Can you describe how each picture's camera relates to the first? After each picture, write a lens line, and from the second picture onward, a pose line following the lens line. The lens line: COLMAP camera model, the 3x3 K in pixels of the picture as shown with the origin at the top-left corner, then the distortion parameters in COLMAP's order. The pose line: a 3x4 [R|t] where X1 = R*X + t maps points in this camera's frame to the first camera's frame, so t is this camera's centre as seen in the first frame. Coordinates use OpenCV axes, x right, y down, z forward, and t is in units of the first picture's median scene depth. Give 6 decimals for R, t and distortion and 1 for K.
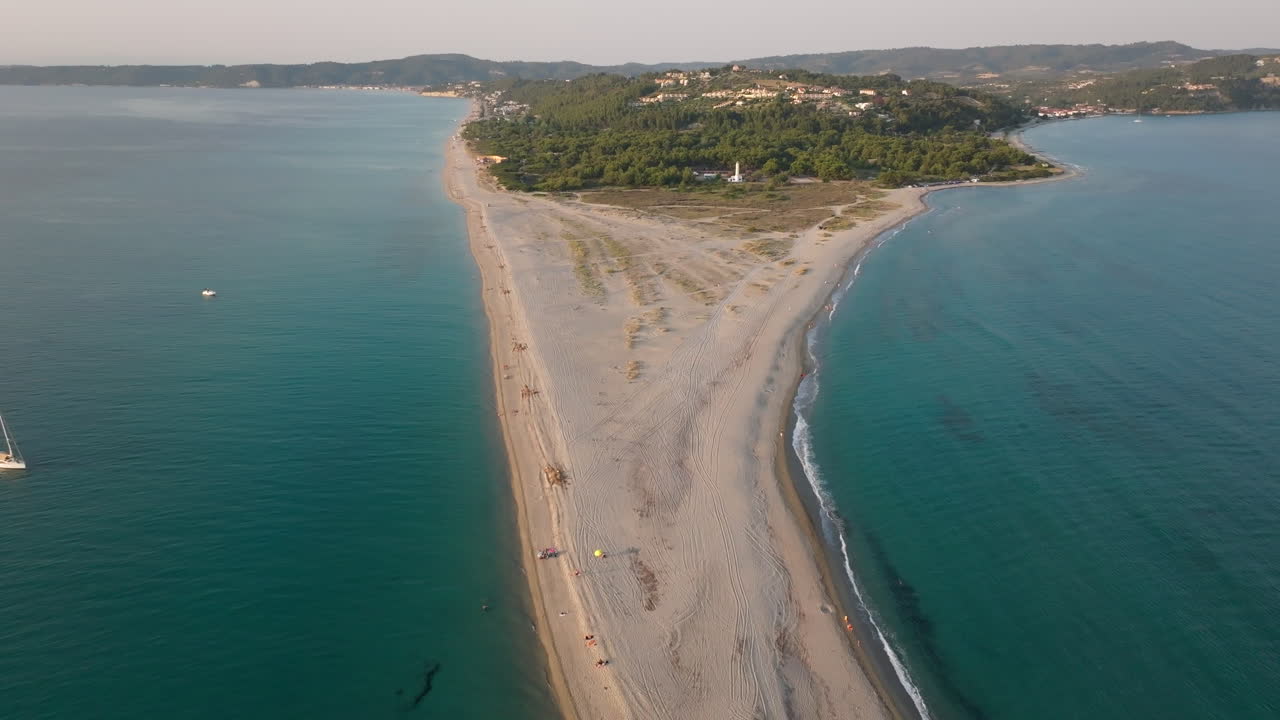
lens RADIAL K [[904.5, 0, 640.0], [0, 904.5, 360.0], [0, 0, 1]] dist [0.007796, 0.007759]
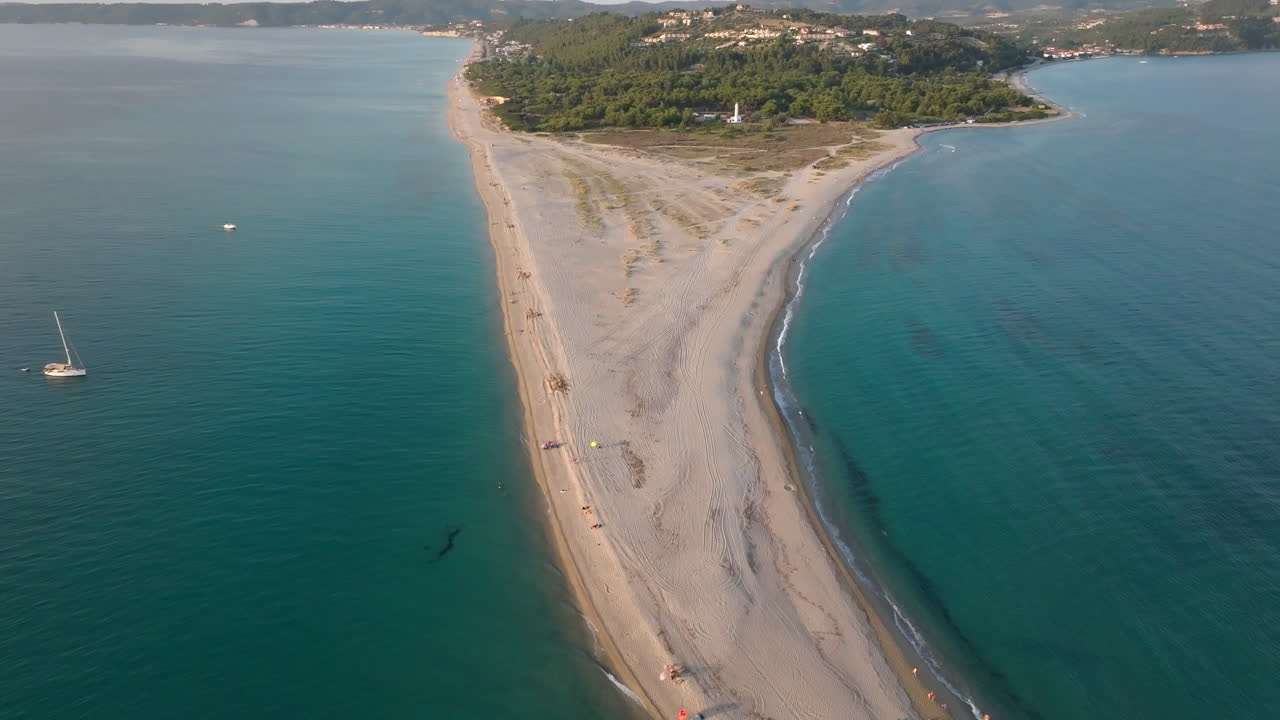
lens RADIAL K [[904.5, 0, 640.0], [0, 904.5, 360.0], [0, 0, 1]] dist [0.007796, 0.007759]
pose [[0.999990, 0.002513, -0.003733, 0.002688], [-0.002285, 0.998192, 0.060069, 0.006270], [0.003877, -0.060059, 0.998187, -0.023658]]
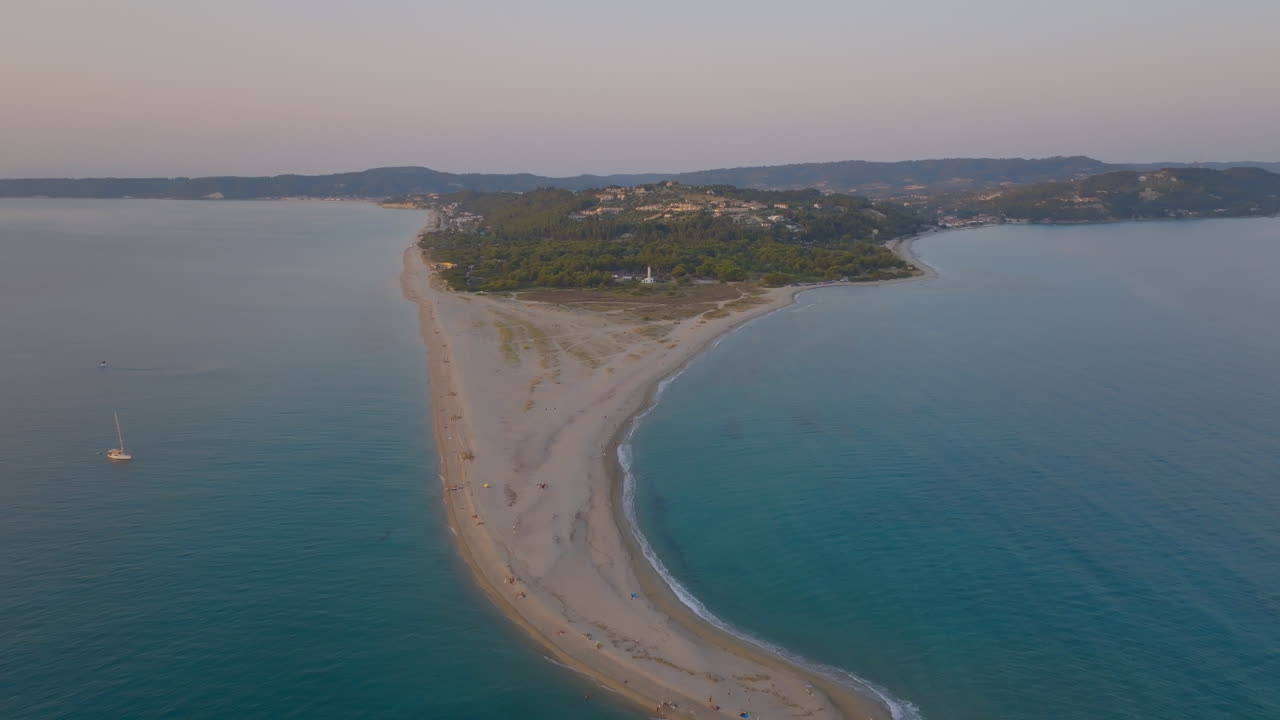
lens RADIAL K [[904.5, 0, 640.0], [0, 904.5, 360.0], [0, 0, 1]] dist [0.007796, 0.007759]
pose [[0.998888, -0.010121, 0.046043, 0.029058], [0.015273, 0.993481, -0.112966, 0.029279], [-0.044600, 0.113544, 0.992531, -0.130895]]
